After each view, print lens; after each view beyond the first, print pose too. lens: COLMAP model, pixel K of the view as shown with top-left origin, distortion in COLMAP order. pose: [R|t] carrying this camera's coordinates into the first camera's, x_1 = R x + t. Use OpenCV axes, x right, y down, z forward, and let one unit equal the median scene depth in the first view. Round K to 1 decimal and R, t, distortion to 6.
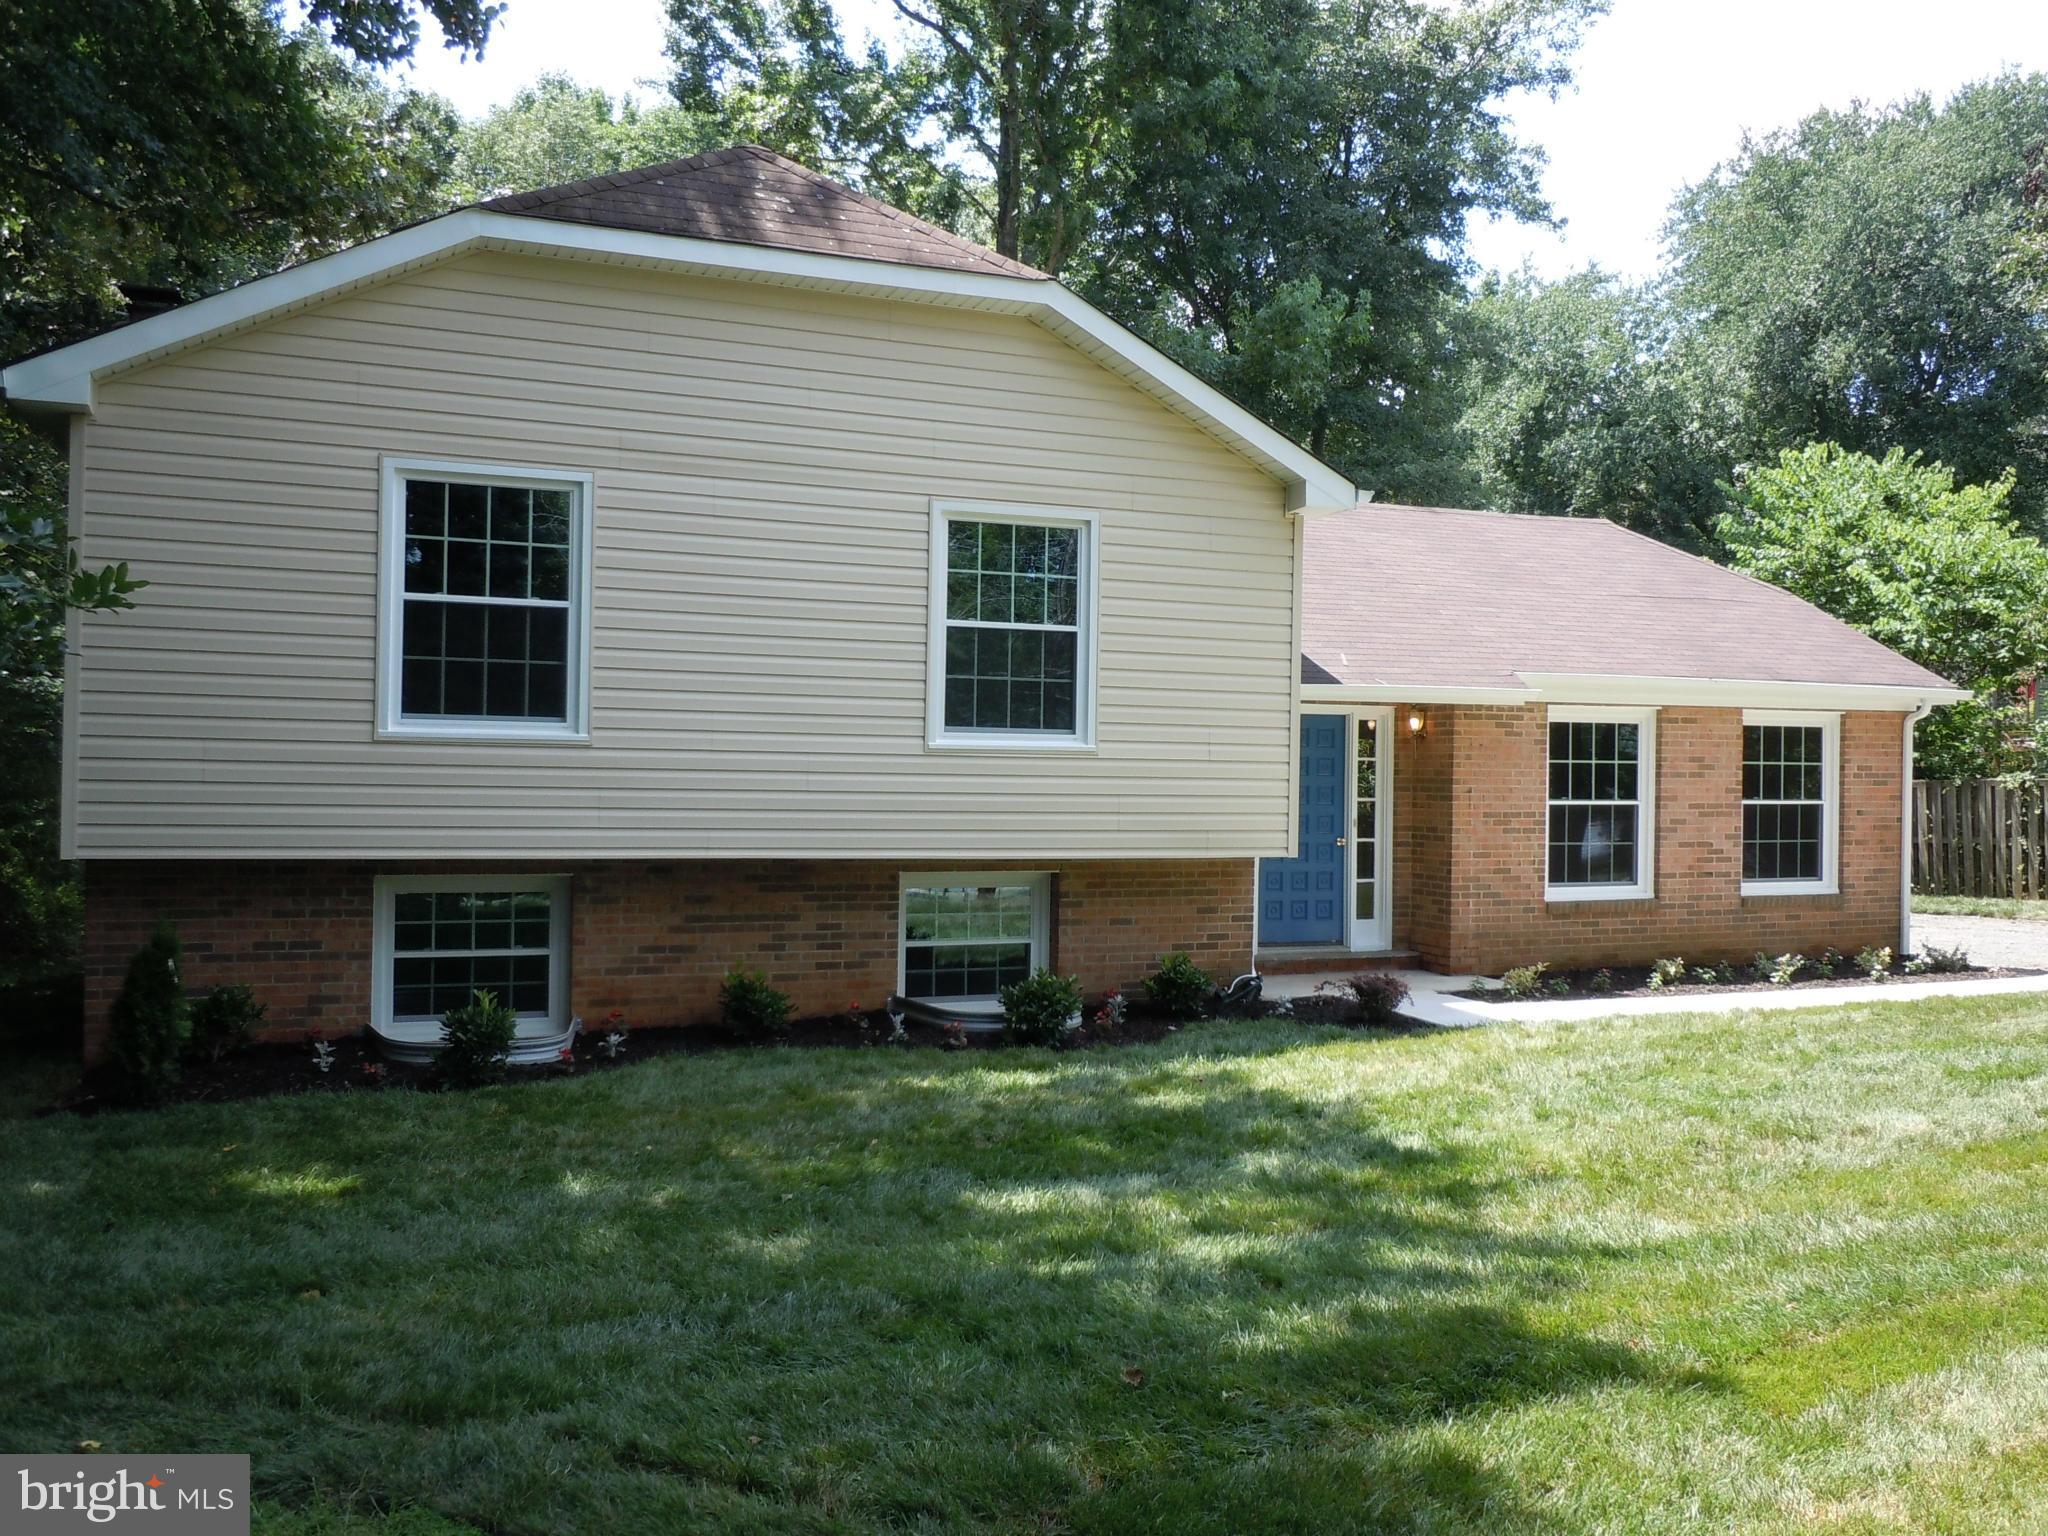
lens RADIAL K [[1725.3, 0, 1030.6], [0, 1725.3, 737.4], [0, 0, 1]] dist [0.045022, -0.094860]
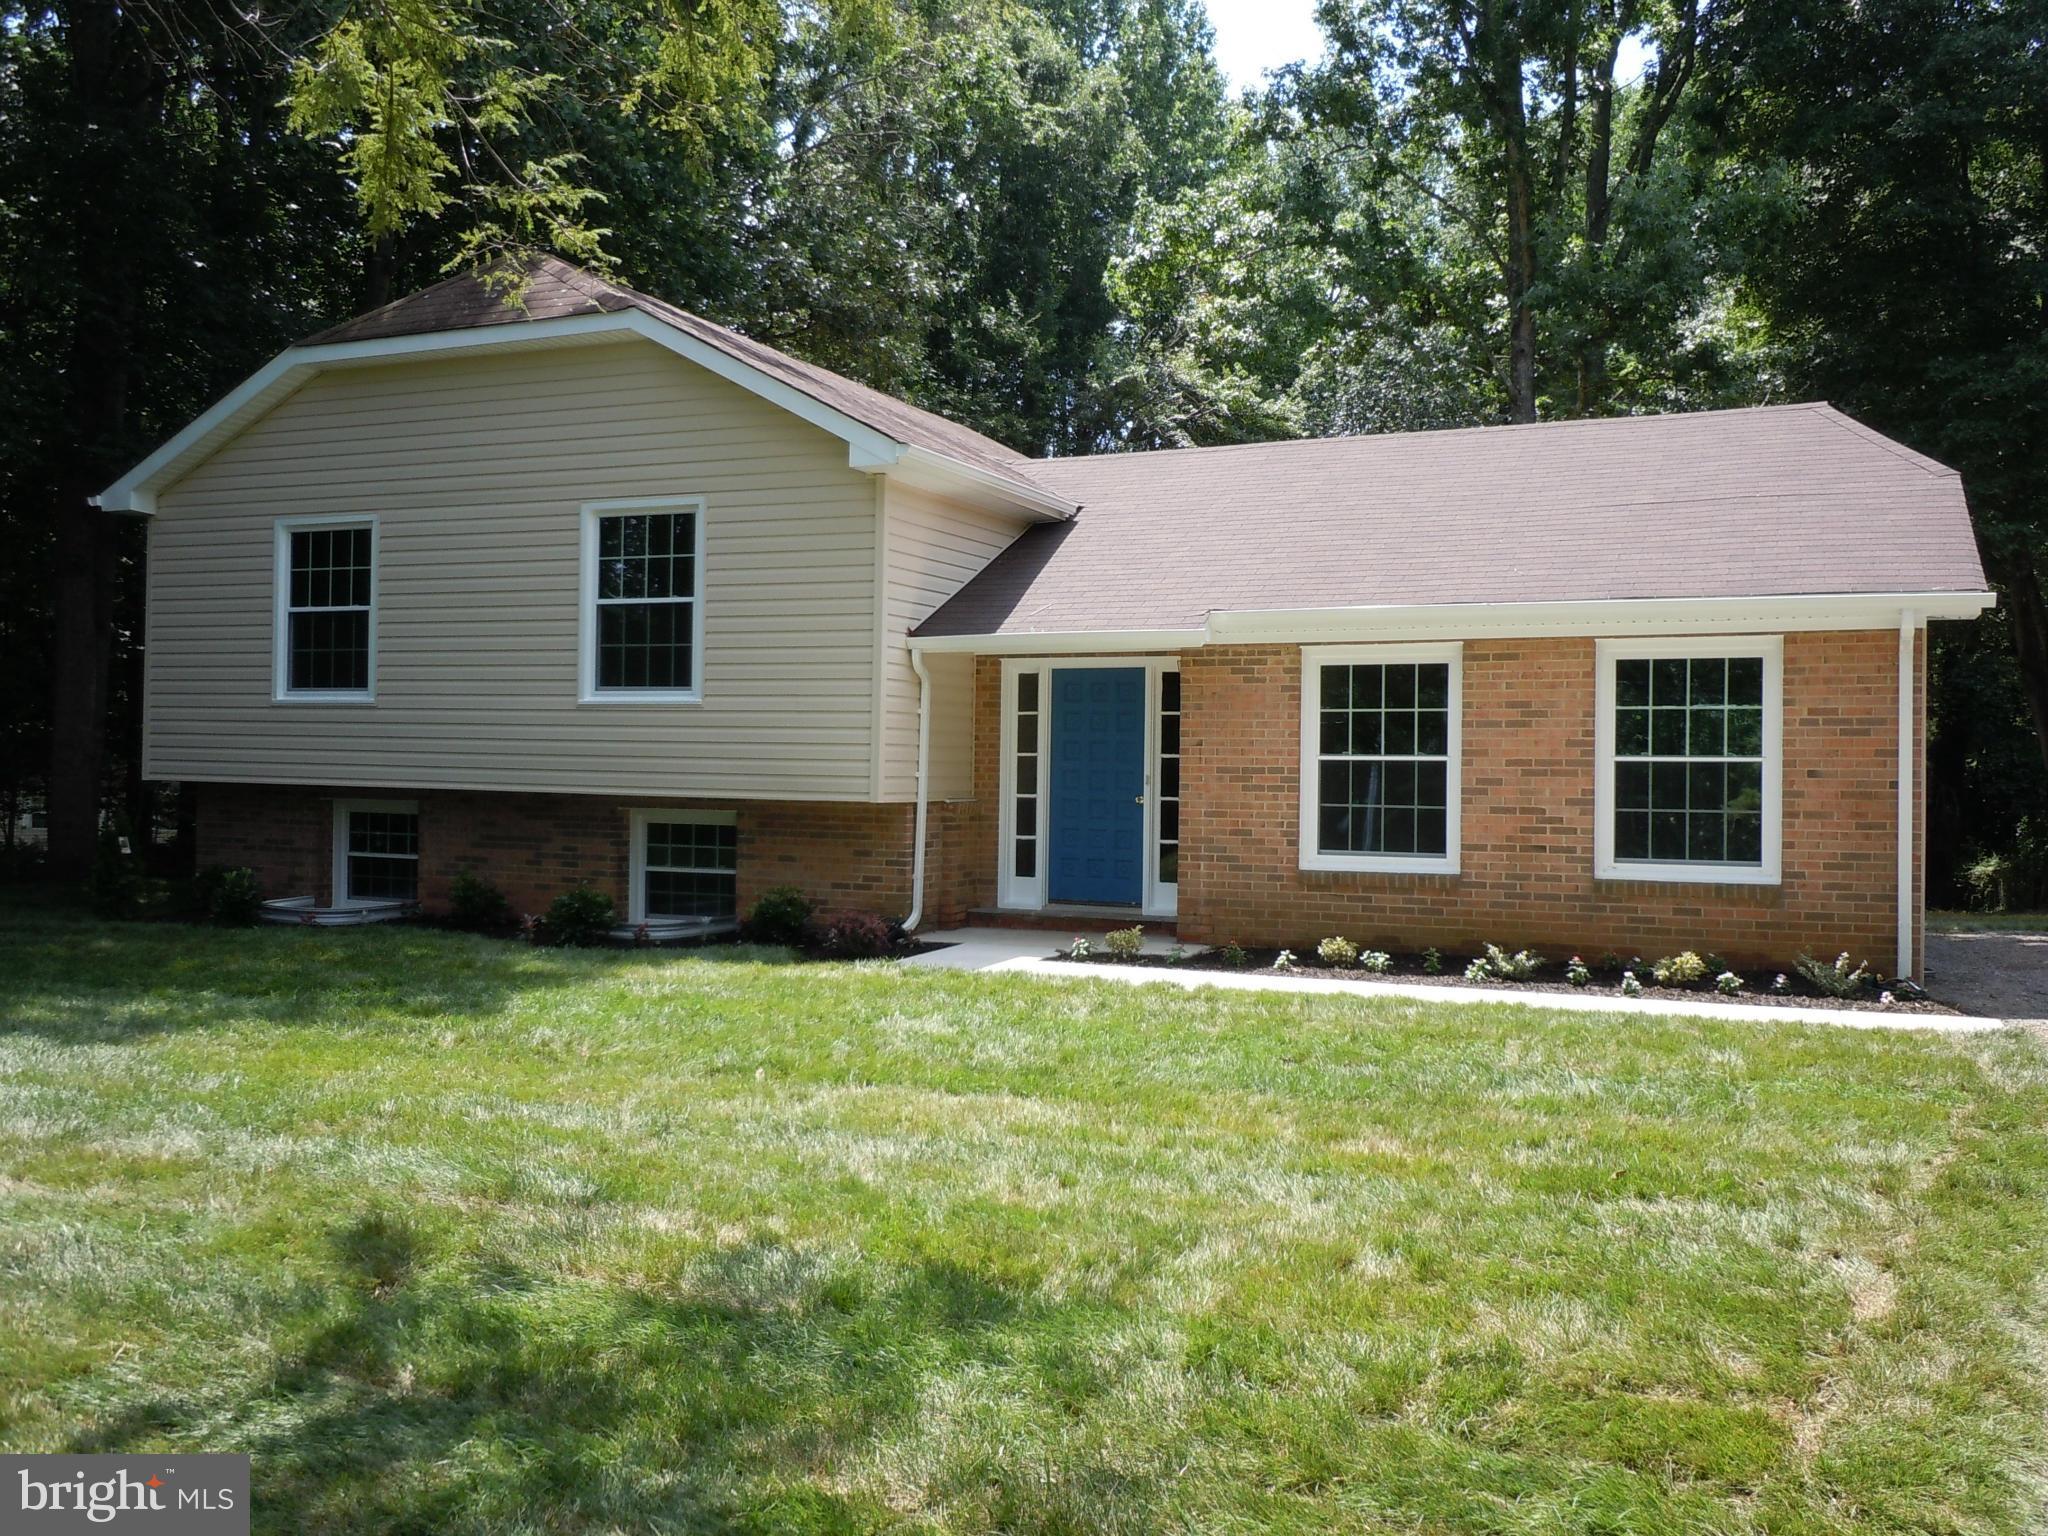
lens RADIAL K [[1725.3, 0, 1030.6], [0, 1725.3, 737.4], [0, 0, 1]] dist [0.045022, -0.094860]
pose [[0.701863, -0.016023, -0.712132, 0.834428], [0.006036, 0.999845, -0.016547, 0.041793], [0.712287, 0.007315, 0.701850, 0.289576]]
